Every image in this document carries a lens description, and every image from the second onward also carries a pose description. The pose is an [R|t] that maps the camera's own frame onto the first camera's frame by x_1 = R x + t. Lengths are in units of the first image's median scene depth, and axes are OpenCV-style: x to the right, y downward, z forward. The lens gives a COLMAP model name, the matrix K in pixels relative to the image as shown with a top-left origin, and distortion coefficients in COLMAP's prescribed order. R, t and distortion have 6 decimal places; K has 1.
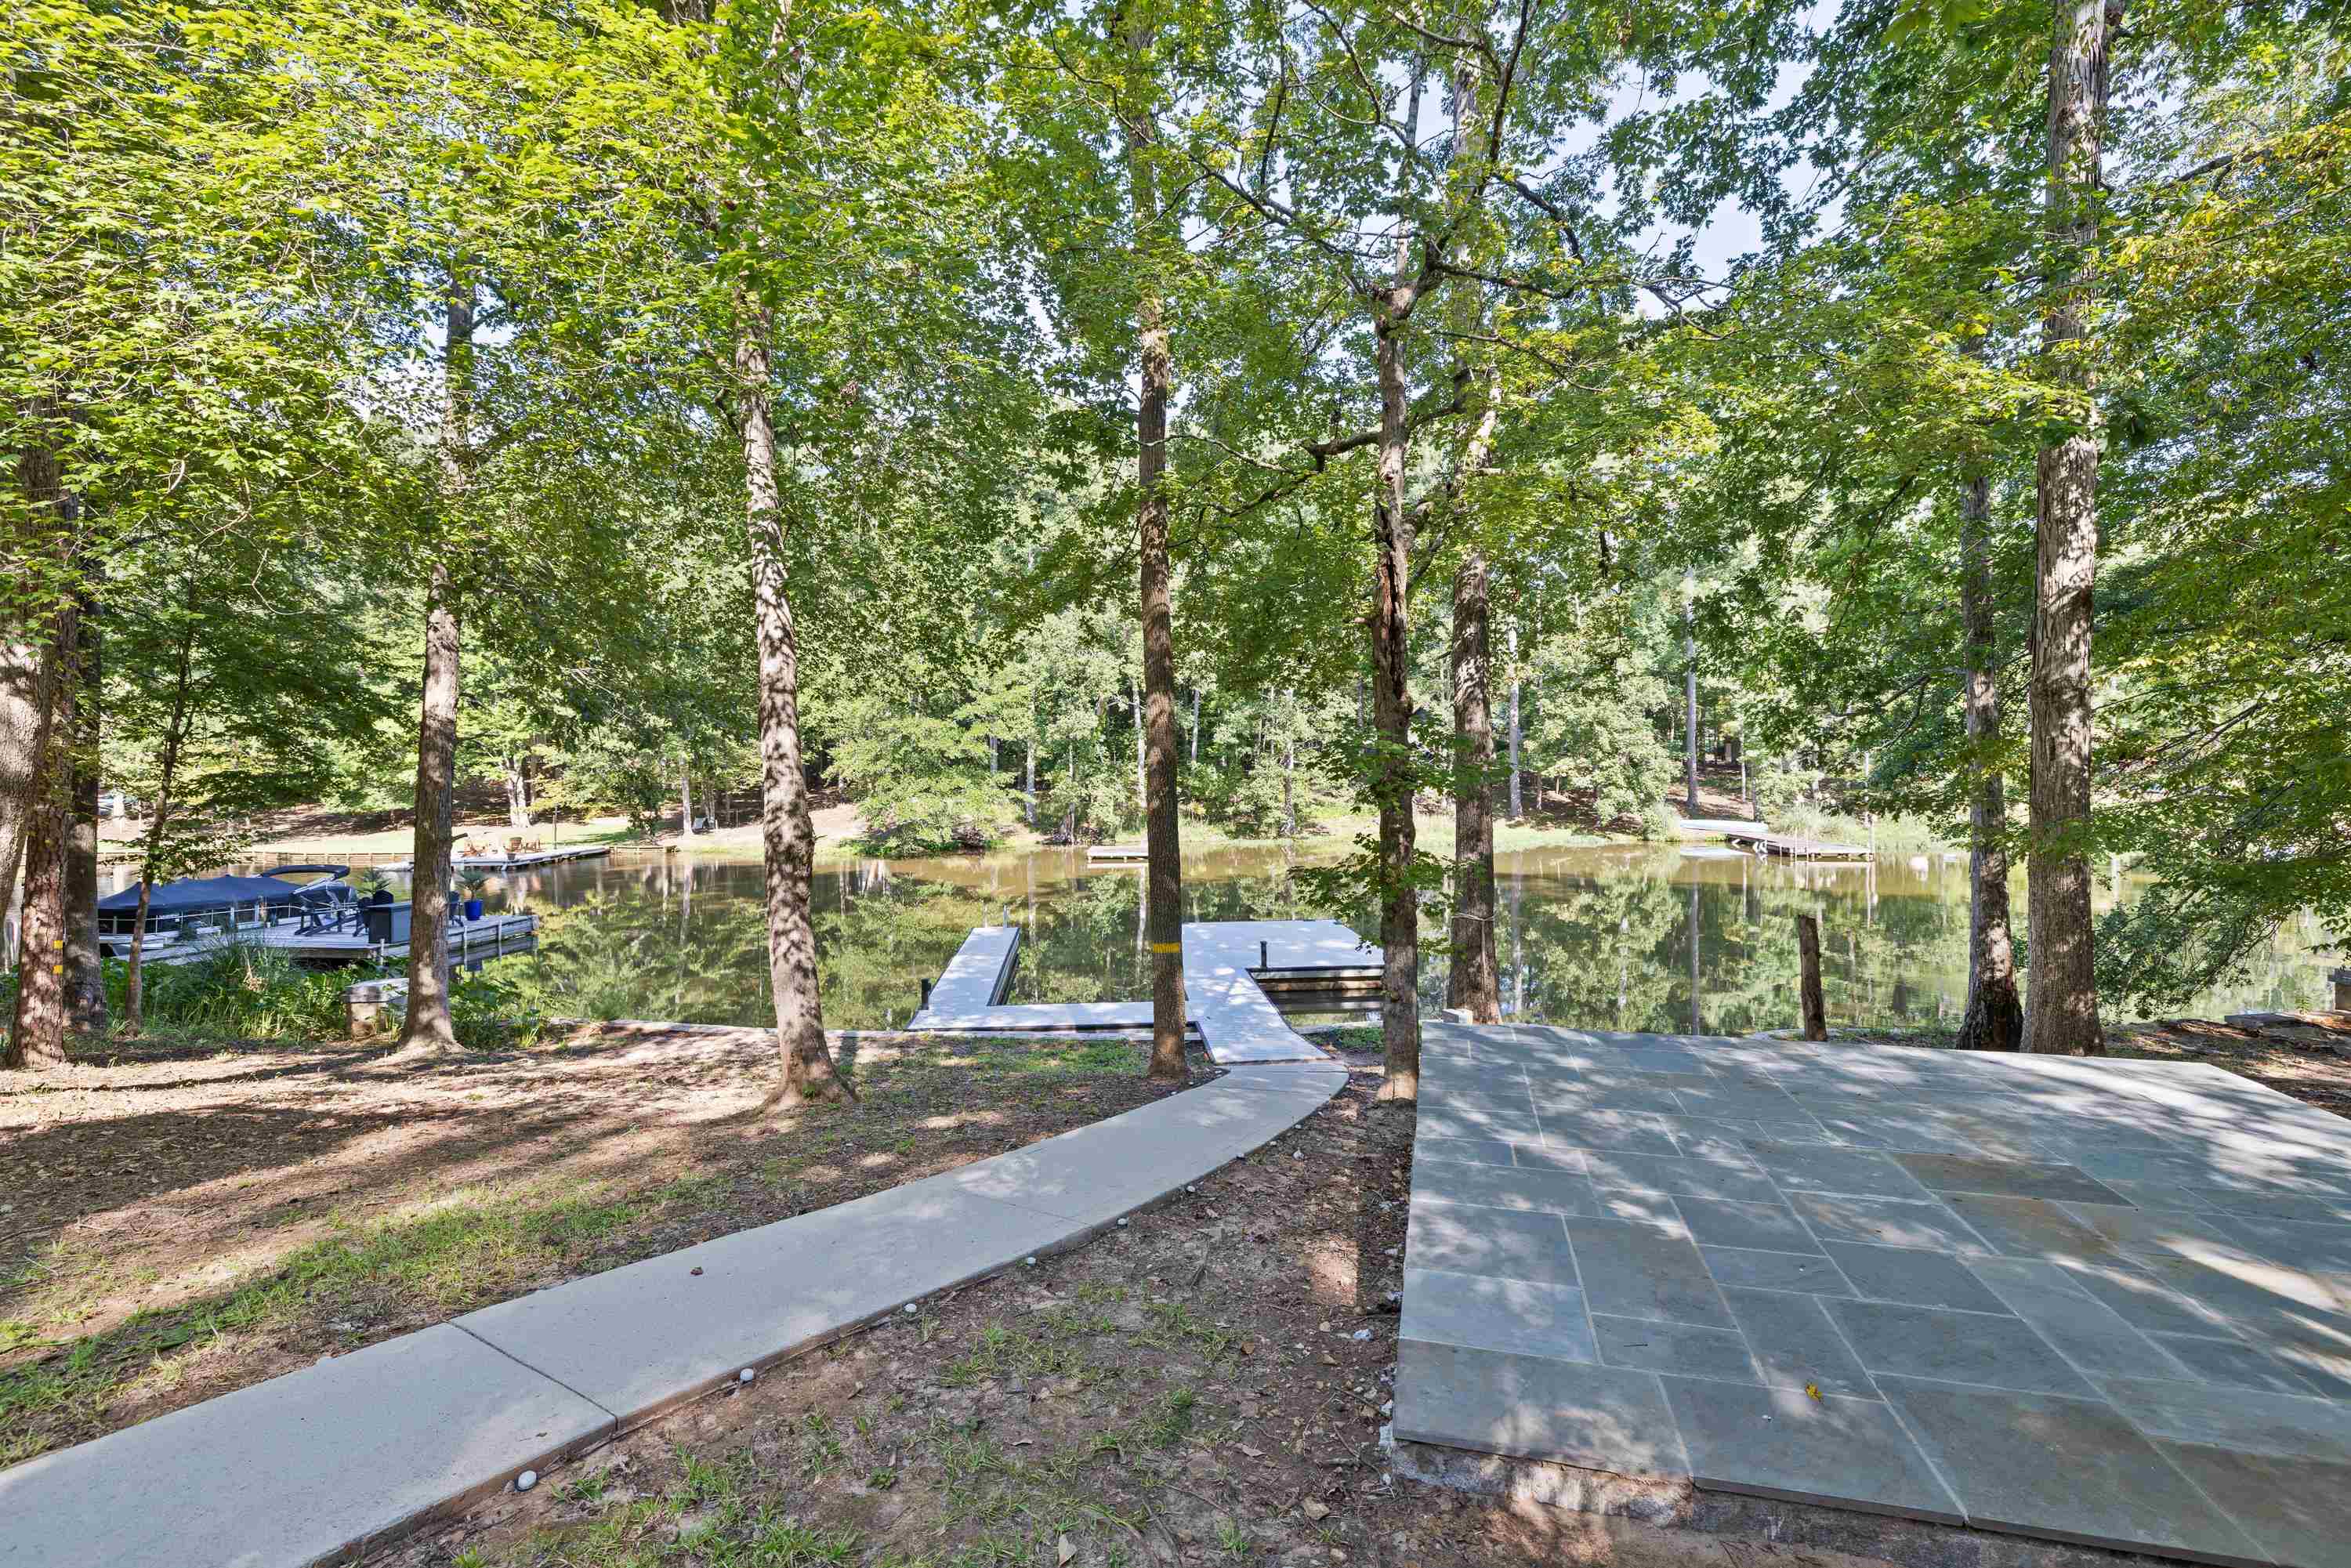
lens RADIAL K [[975.8, 0, 1175.5], [0, 975.8, 784.0], [0, 0, 1]] dist [-0.001478, -0.000086]
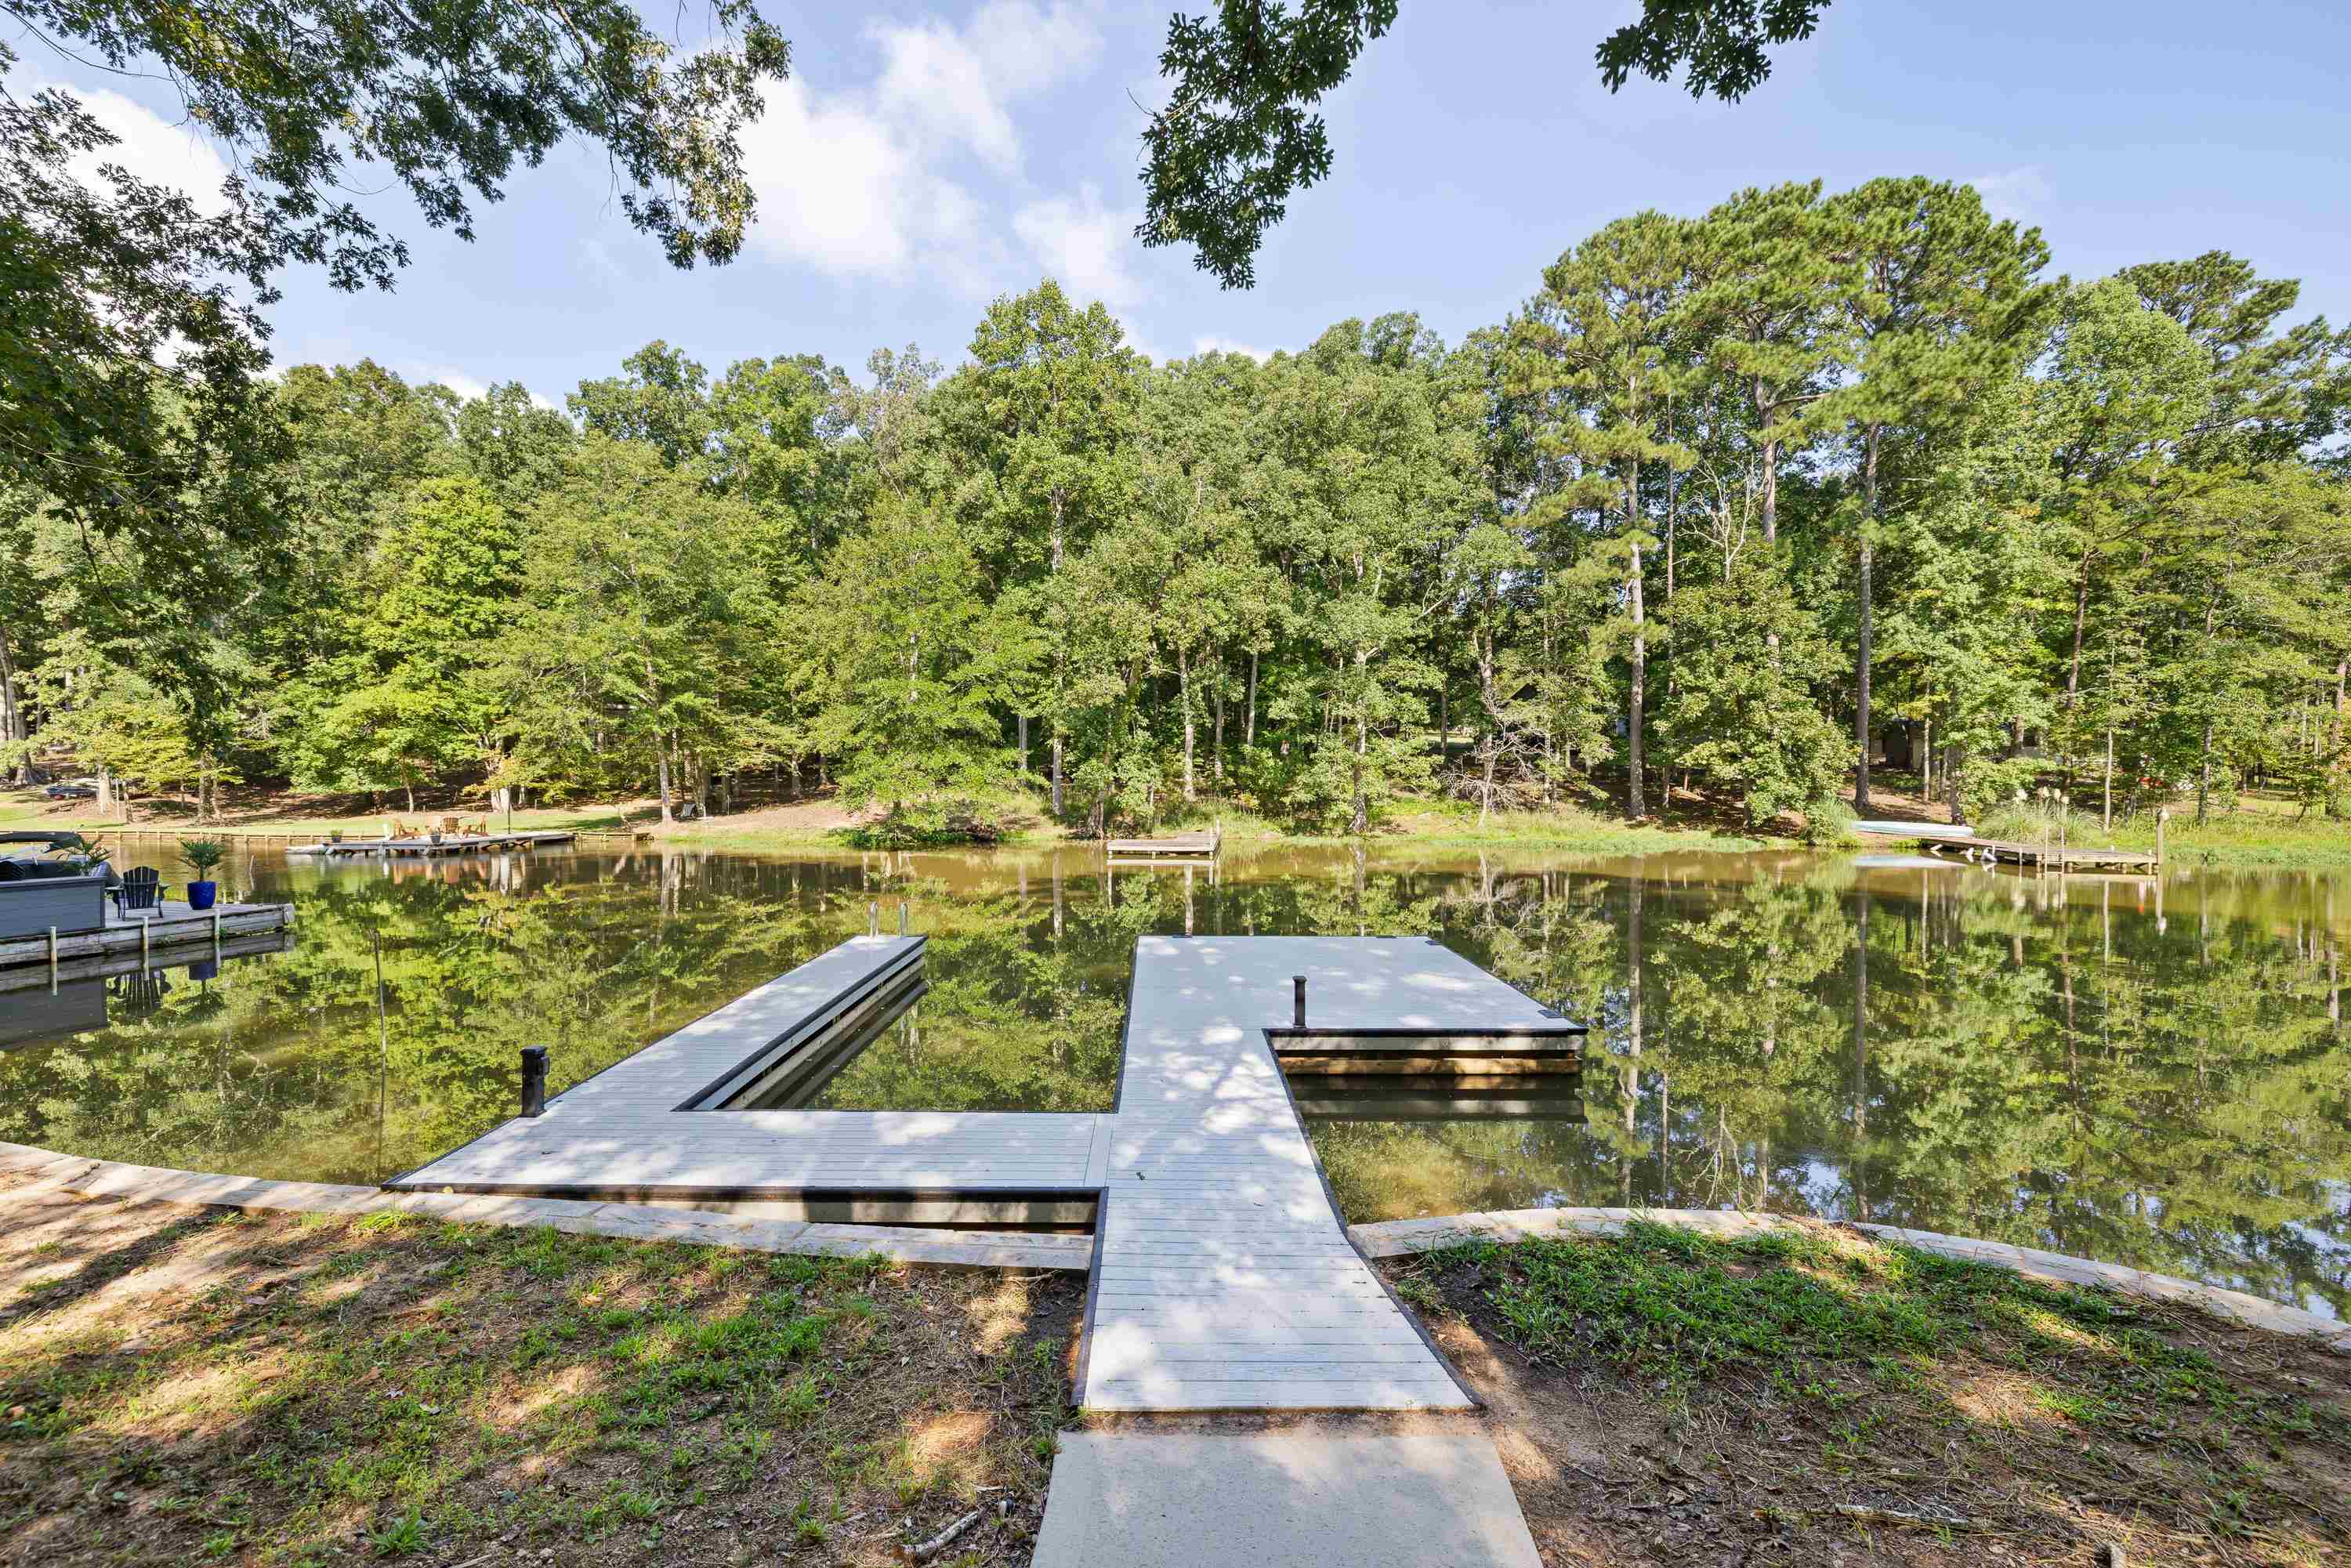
lens RADIAL K [[1013.3, 0, 1166.2], [0, 1013.3, 795.5], [0, 0, 1]] dist [0.002436, 0.000266]
pose [[0.997206, 0.013359, -0.073495, 0.016474], [-0.012911, 0.999895, 0.006575, 0.017979], [0.073575, -0.005608, 0.997274, 0.131585]]
